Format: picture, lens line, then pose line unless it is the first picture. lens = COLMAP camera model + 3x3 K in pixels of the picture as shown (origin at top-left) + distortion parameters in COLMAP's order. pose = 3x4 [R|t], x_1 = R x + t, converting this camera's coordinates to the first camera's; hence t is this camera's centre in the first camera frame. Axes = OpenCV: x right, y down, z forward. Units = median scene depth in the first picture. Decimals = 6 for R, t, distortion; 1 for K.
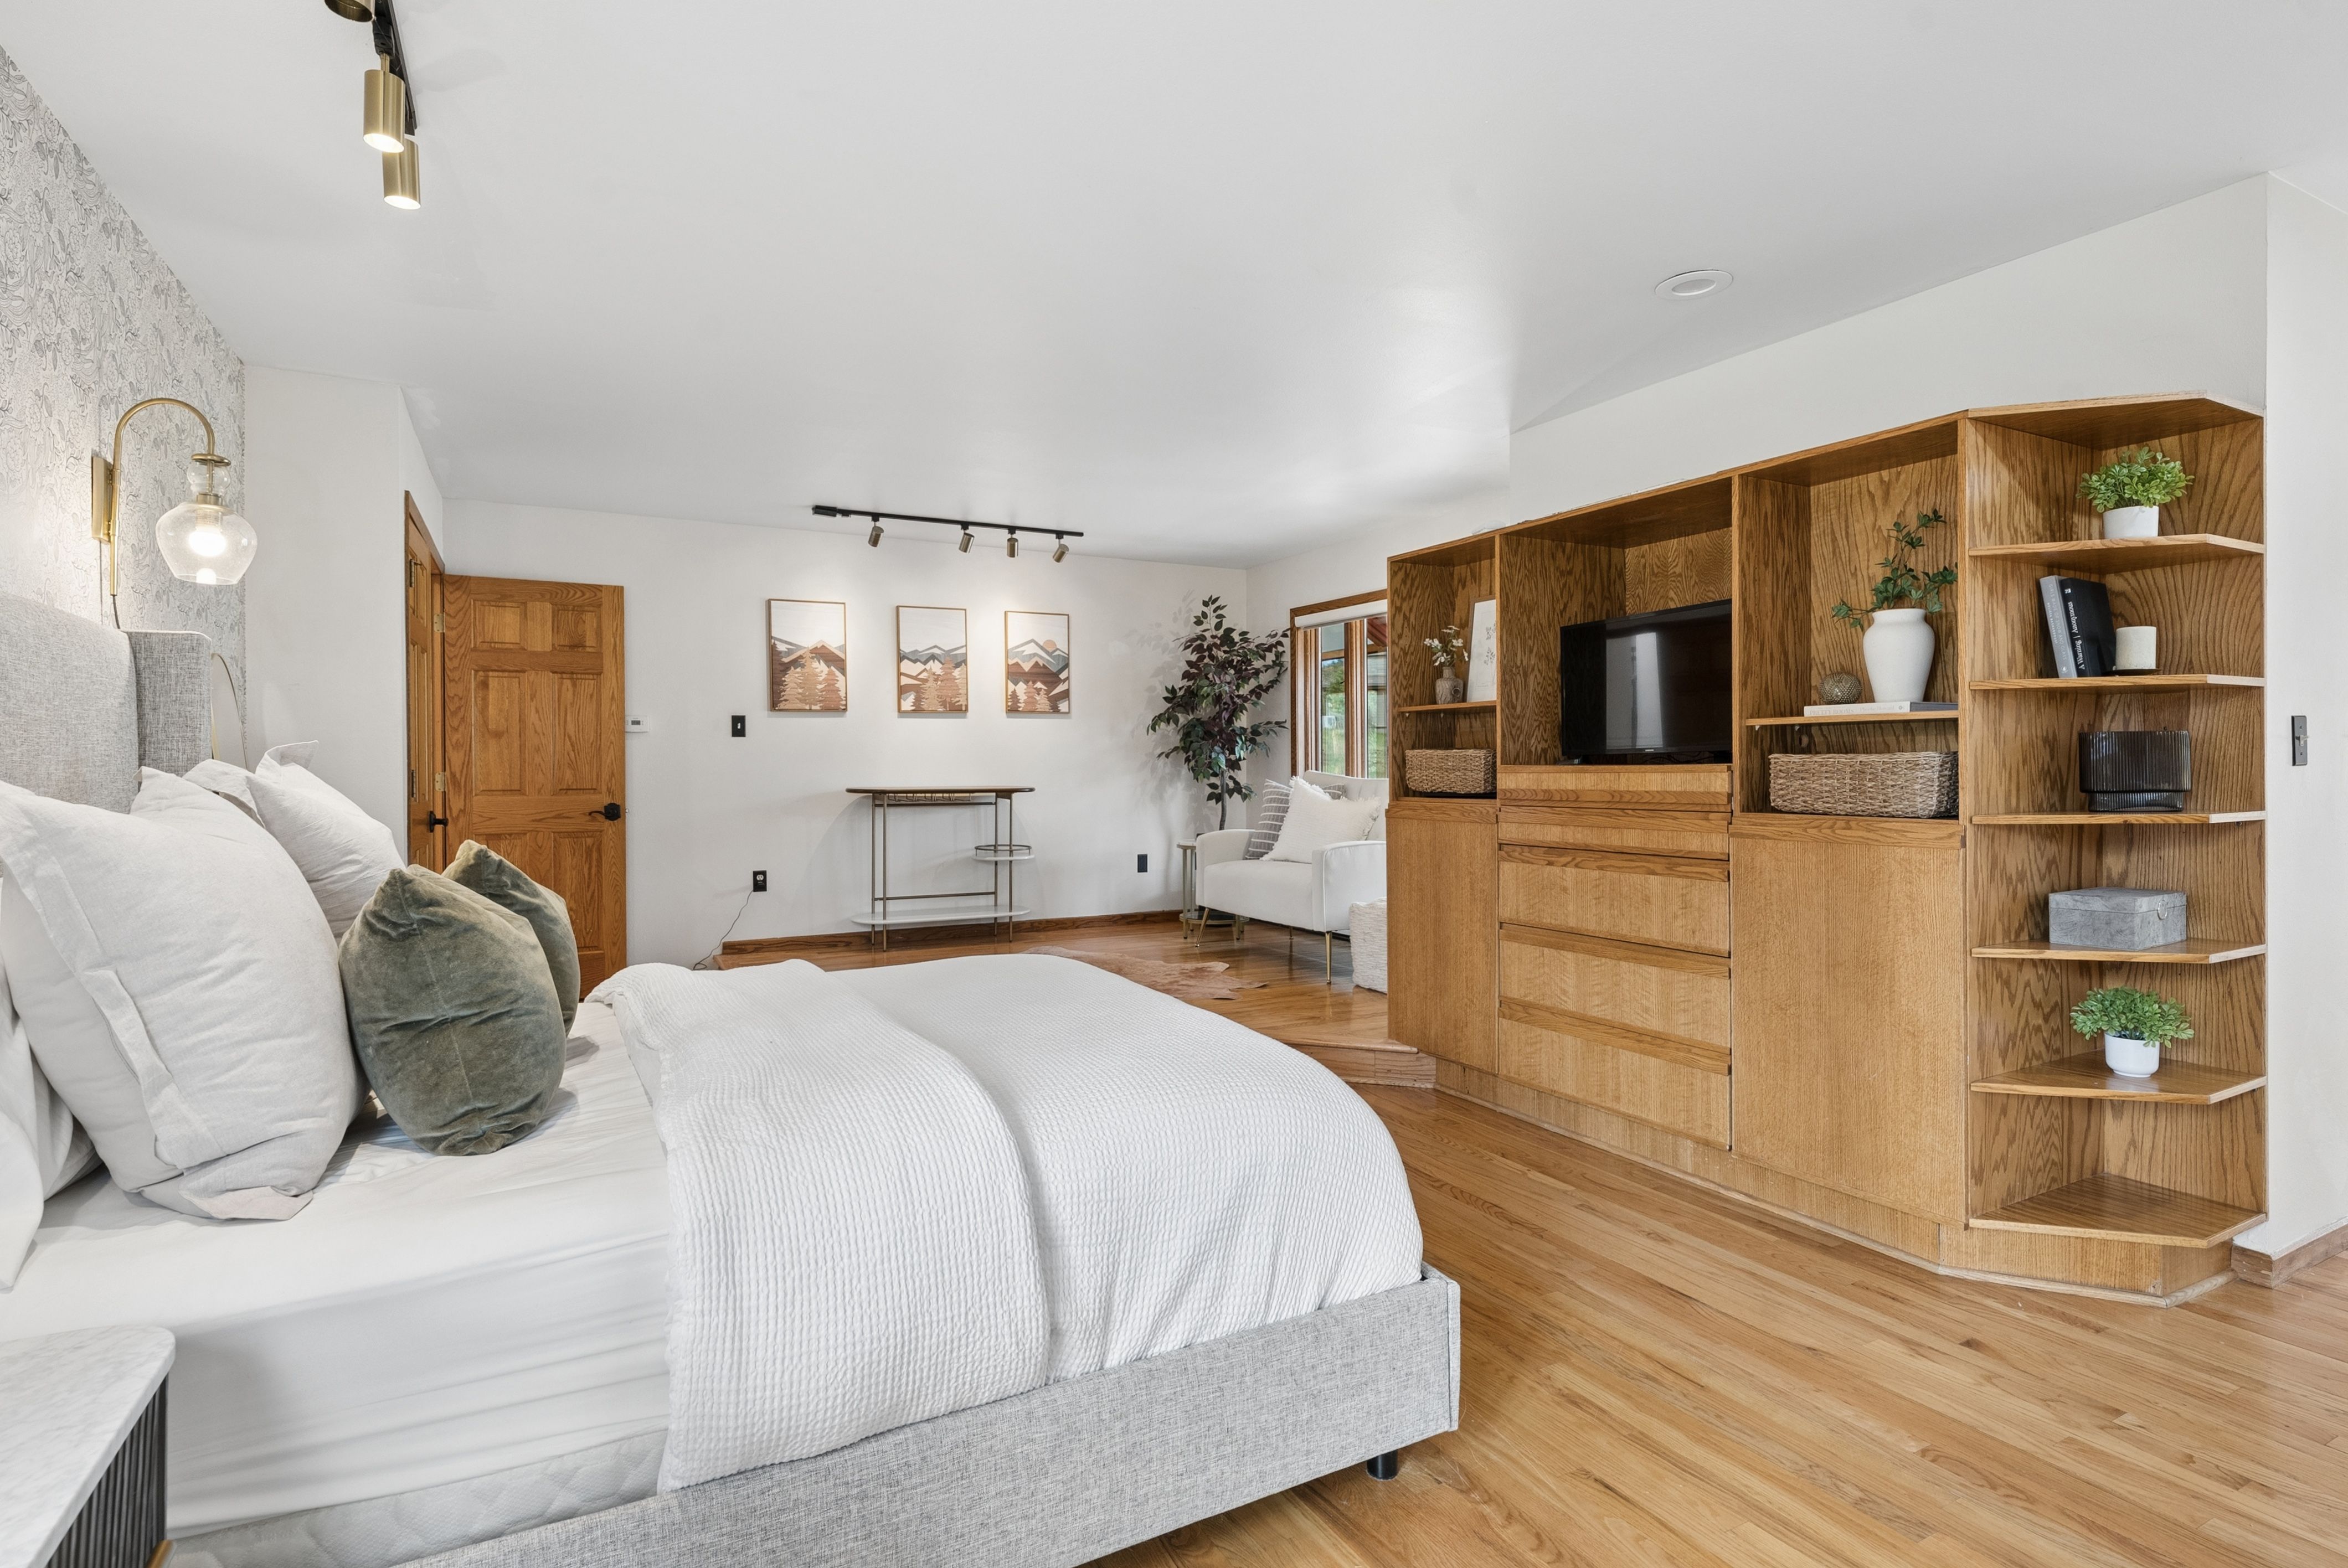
lens RADIAL K [[1188.9, 0, 1176.1], [0, 1188.9, 776.5], [0, 0, 1]] dist [0.003636, -0.000516]
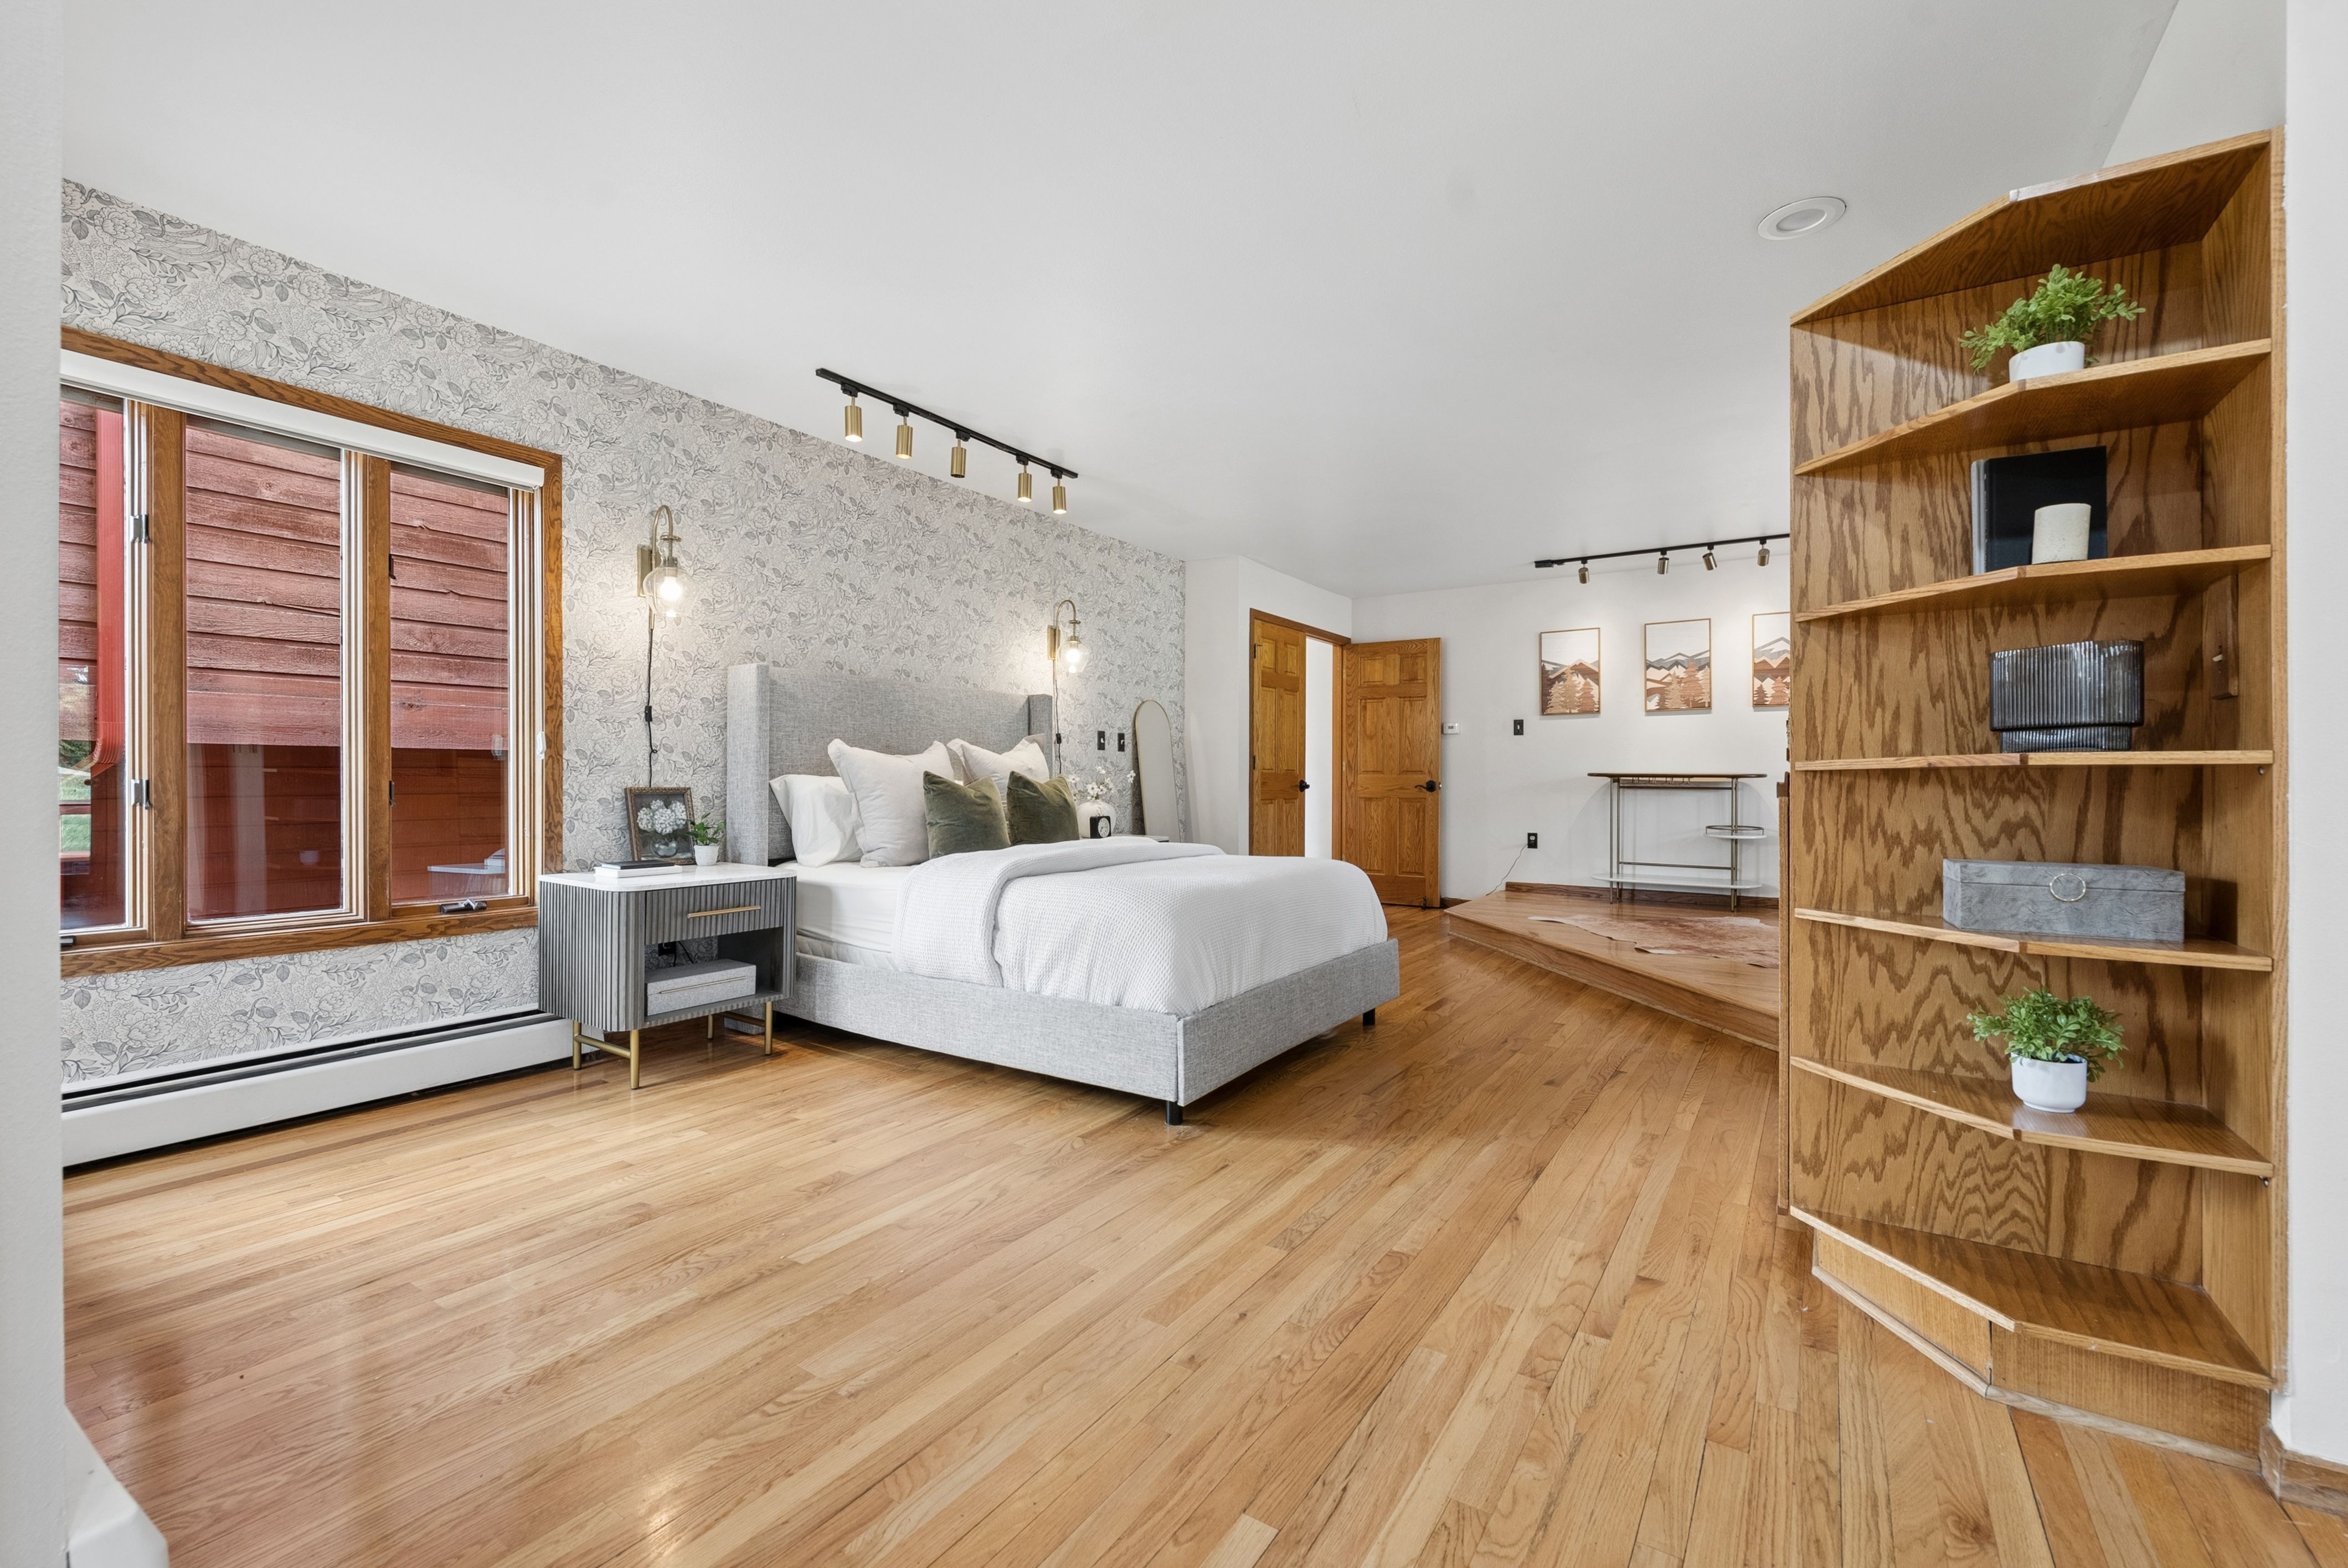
lens RADIAL K [[1024.0, 0, 1174.0], [0, 1024.0, 784.0], [0, 0, 1]] dist [-0.001466, -0.000192]
pose [[0.453087, 0.010634, -0.891403, 0.490256], [-0.015116, 0.999877, 0.004245, 0.023482], [0.891338, 0.011551, 0.453192, 0.097086]]
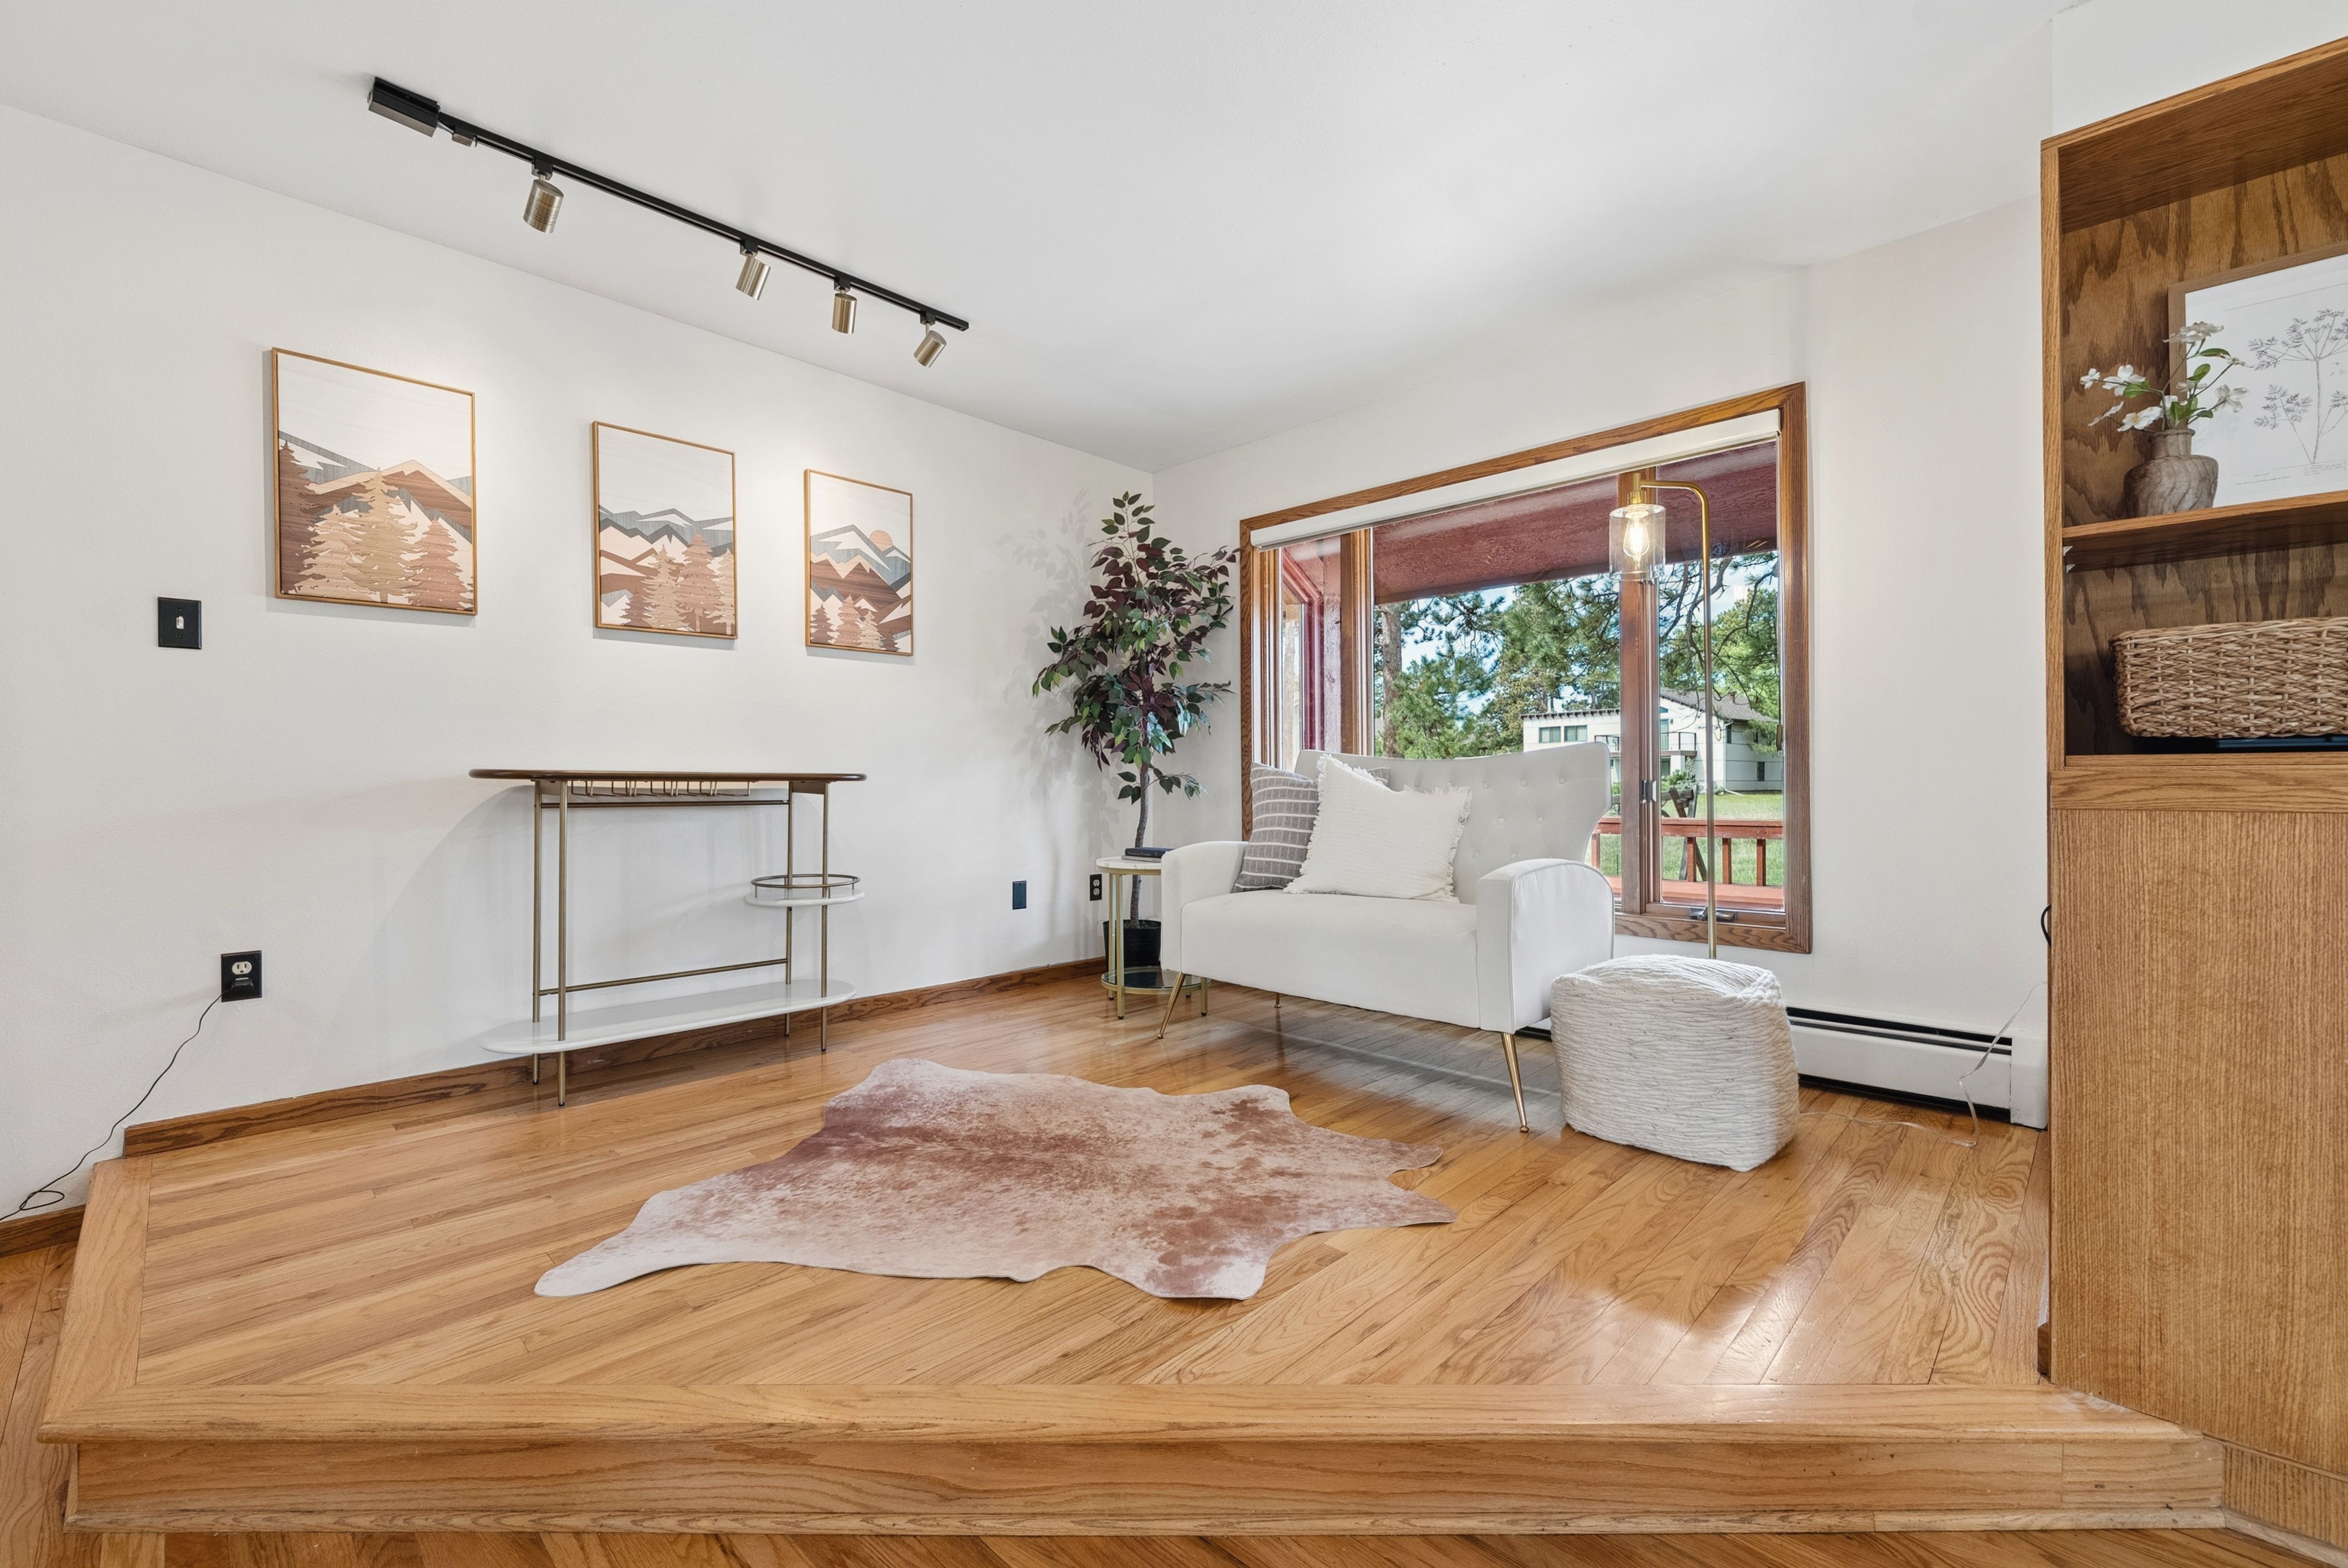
lens RADIAL K [[988.6, 0, 1191.9], [0, 988.6, 781.6], [0, 0, 1]] dist [-0.003080, -0.000988]
pose [[0.949792, 0.002208, 0.312875, -0.122256], [0.001108, 0.999945, -0.010419, 0.018677], [-0.312881, 0.010242, 0.949737, 0.516690]]
